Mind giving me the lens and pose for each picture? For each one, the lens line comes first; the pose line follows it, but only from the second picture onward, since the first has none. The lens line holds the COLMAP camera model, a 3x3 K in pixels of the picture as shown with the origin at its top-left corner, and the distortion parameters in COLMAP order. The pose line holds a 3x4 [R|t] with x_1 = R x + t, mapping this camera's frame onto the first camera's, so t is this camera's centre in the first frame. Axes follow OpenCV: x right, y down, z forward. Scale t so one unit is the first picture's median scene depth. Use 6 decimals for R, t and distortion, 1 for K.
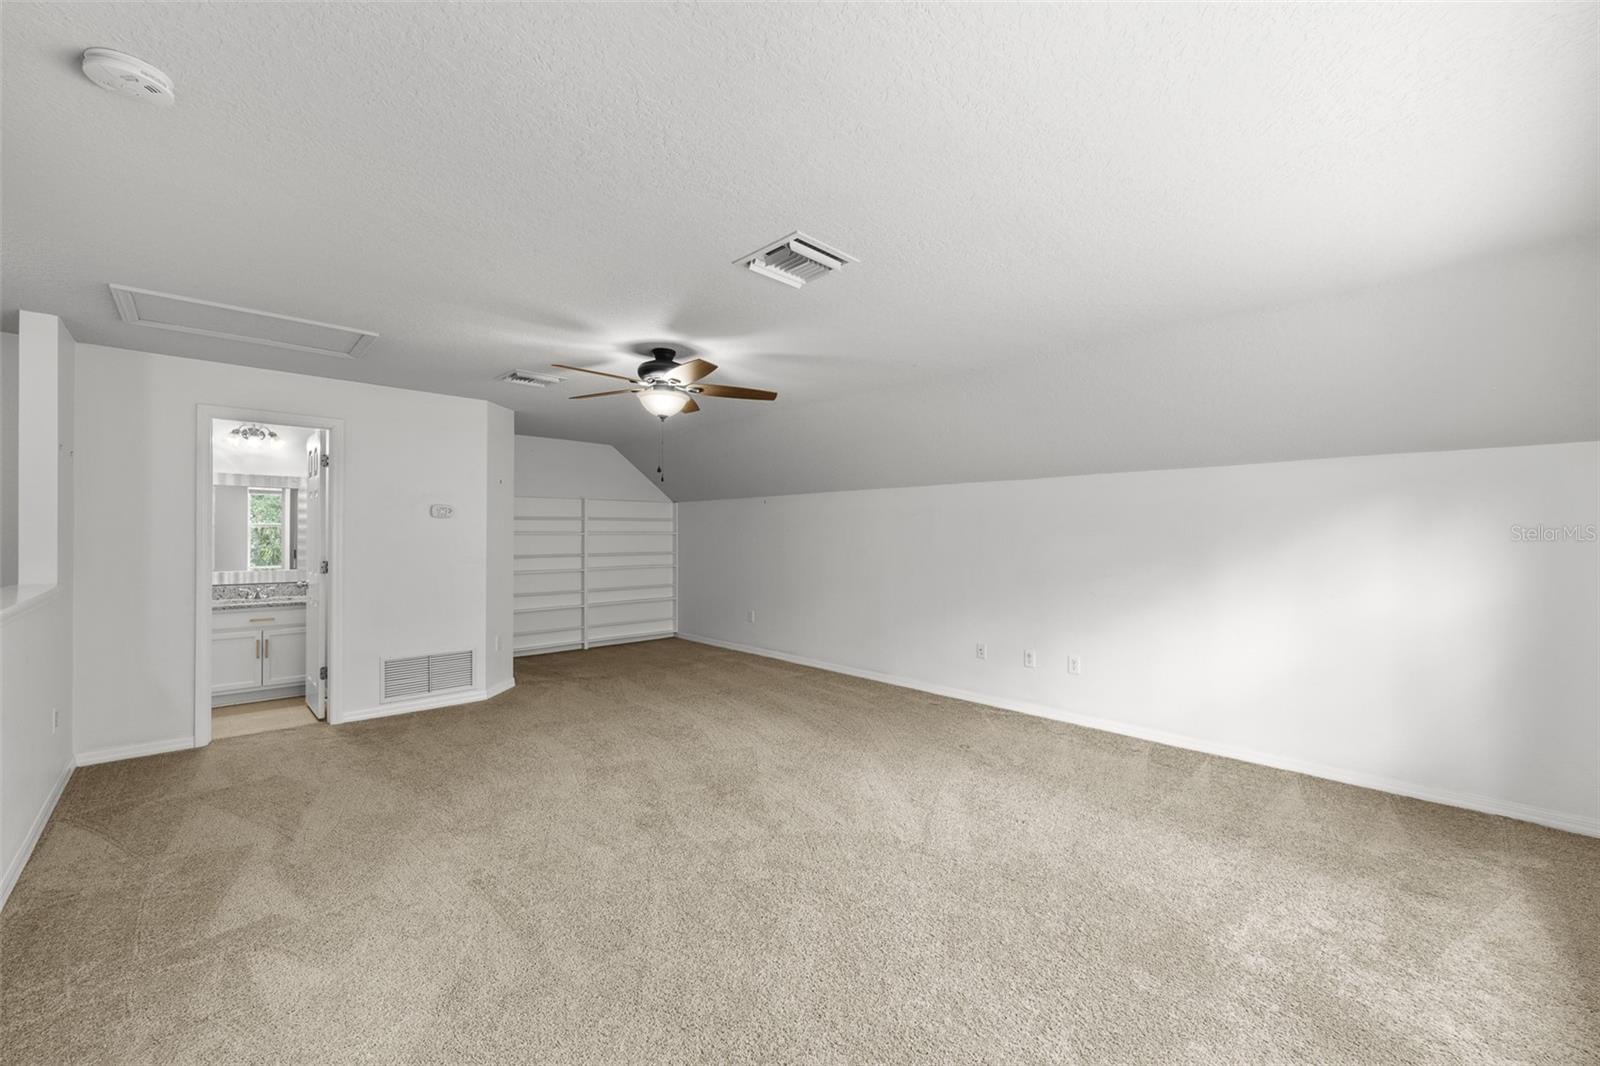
lens RADIAL K [[642.2, 0, 797.3], [0, 642.2, 529.5], [0, 0, 1]] dist [-0.000464, -0.000035]
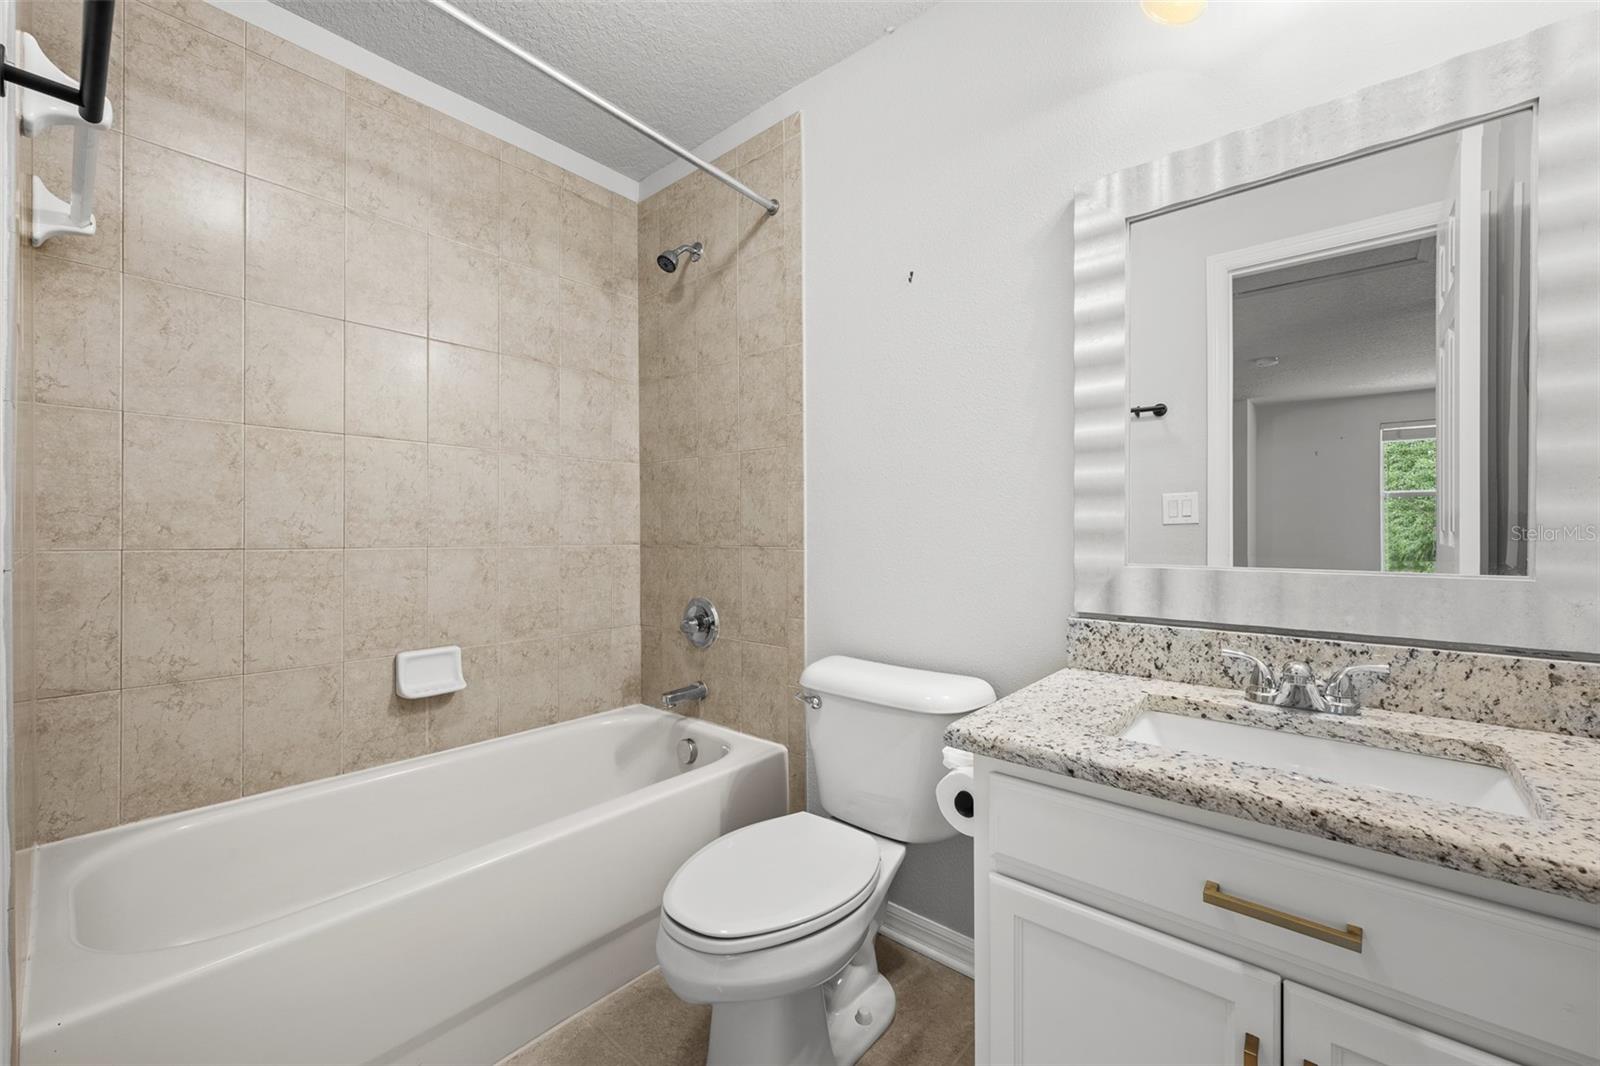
lens RADIAL K [[642.2, 0, 798.9], [0, 642.2, 531.3], [0, 0, 1]] dist [-0.000464, -0.000035]
pose [[0.093242, -0.000683, -0.995643, -0.660298], [0.005875, 0.999983, -0.000136, 0.051667], [0.995626, -0.005837, 0.093244, 0.830230]]
